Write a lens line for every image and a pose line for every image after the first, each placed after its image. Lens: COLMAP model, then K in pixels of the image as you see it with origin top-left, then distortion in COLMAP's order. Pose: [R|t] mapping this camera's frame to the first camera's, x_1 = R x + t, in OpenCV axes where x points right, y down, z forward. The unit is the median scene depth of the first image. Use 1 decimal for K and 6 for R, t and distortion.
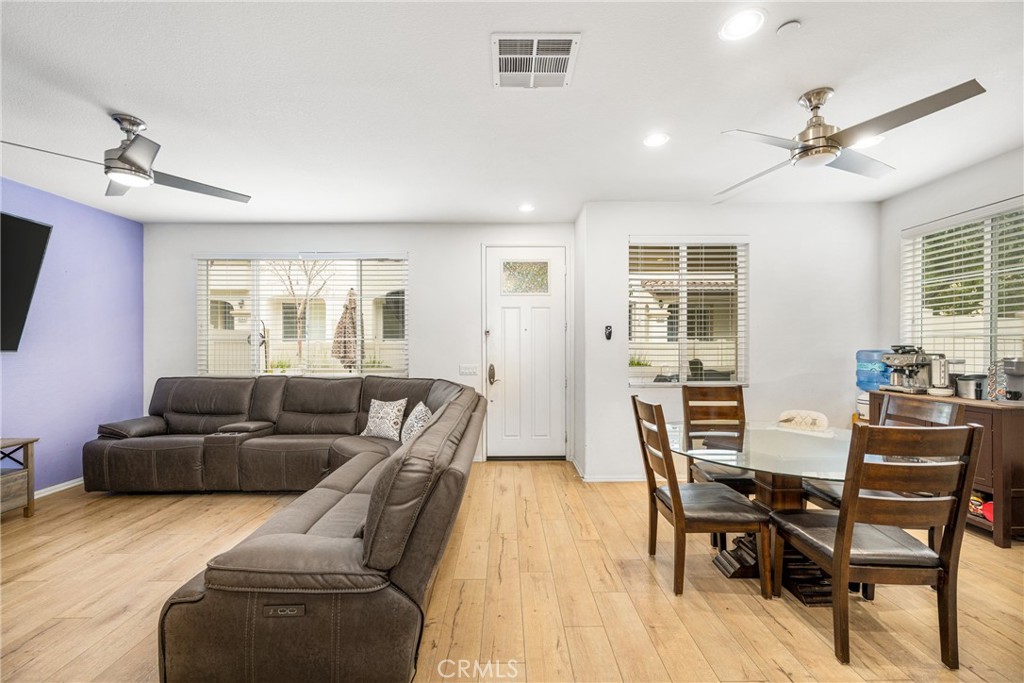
lens RADIAL K [[412.1, 0, 508.4], [0, 412.1, 347.6], [0, 0, 1]] dist [-0.001368, -0.000246]
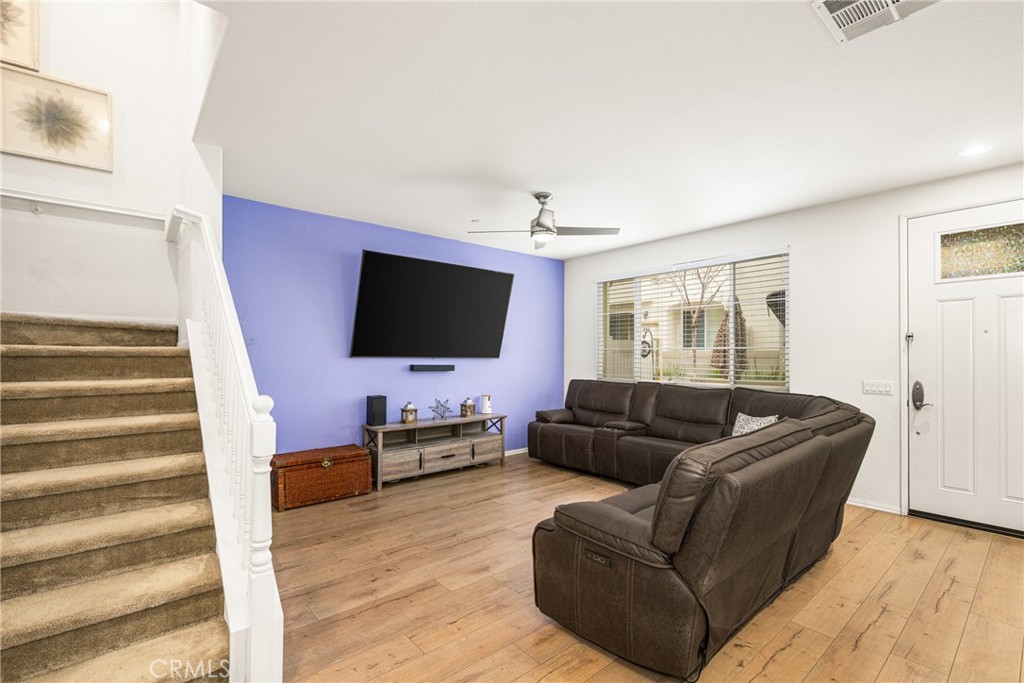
lens RADIAL K [[455.7, 0, 515.2], [0, 455.7, 352.9], [0, 0, 1]] dist [-0.002207, -0.000089]
pose [[0.640886, -0.000523, -0.767636, 0.154464], [-0.005008, 0.999976, -0.004862, -0.002404], [0.767620, 0.006960, 0.640868, -0.052319]]
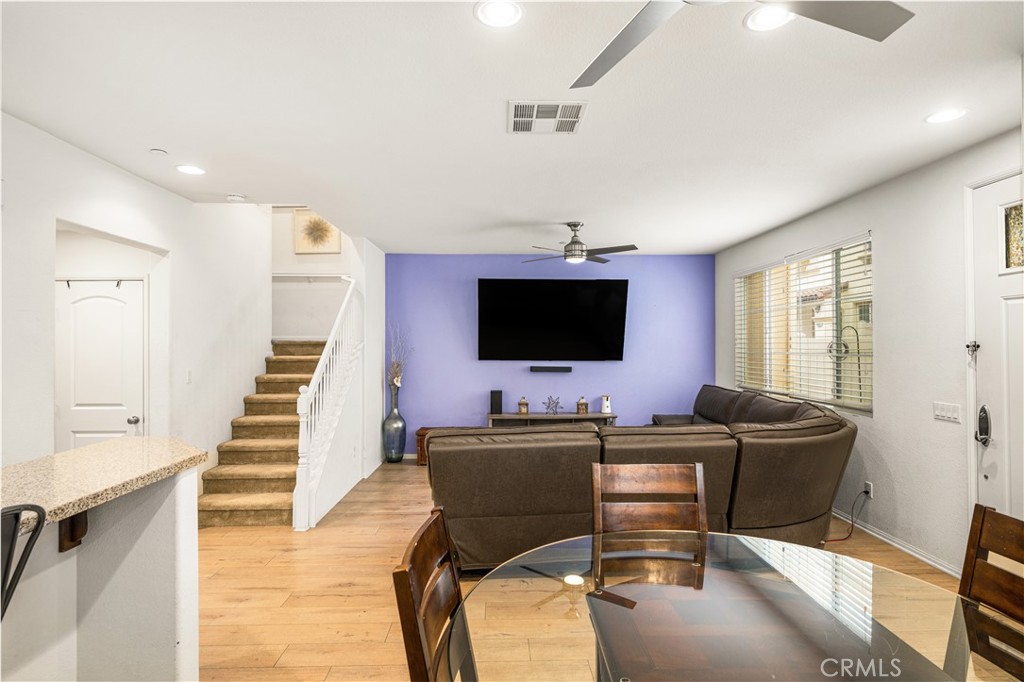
lens RADIAL K [[529.3, 0, 512.0], [0, 529.3, 341.0], [0, 0, 1]] dist [-0.000542, -0.000198]
pose [[0.017676, -0.006313, -0.999824, 0.824479], [-0.000827, 0.999980, -0.006328, -0.051896], [0.999843, 0.000939, 0.017670, 0.507813]]
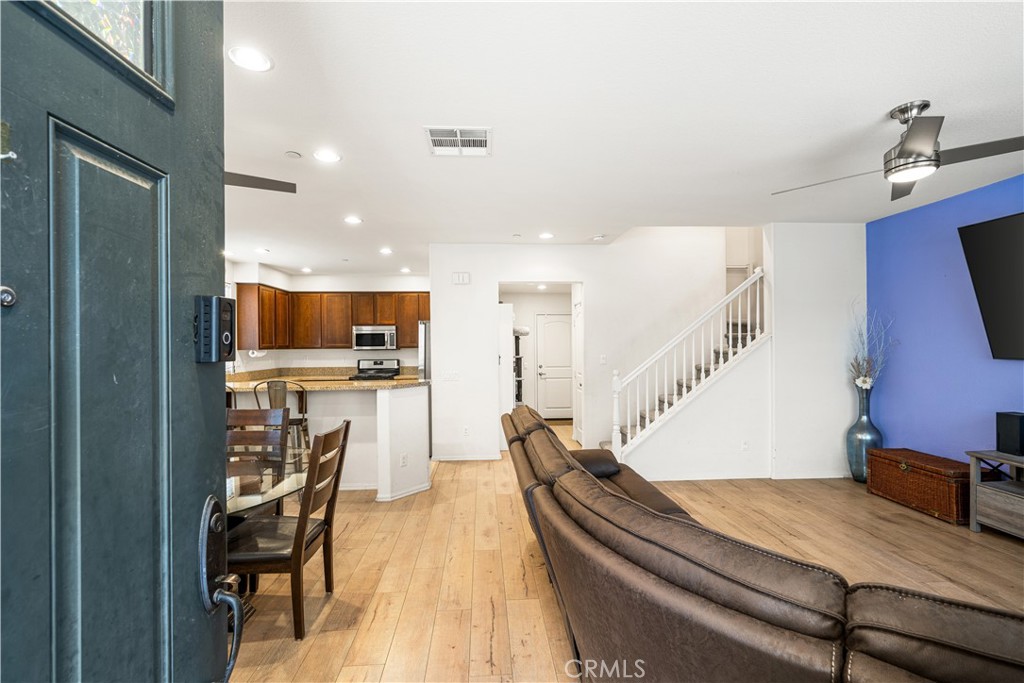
lens RADIAL K [[455.7, 0, 515.2], [0, 455.7, 352.9], [0, 0, 1]] dist [-0.002207, -0.000089]
pose [[-0.998007, 0.011007, -0.062131, -0.009595], [0.009664, 0.999714, 0.021870, -0.040480], [0.062354, 0.021226, -0.997828, 1.372055]]
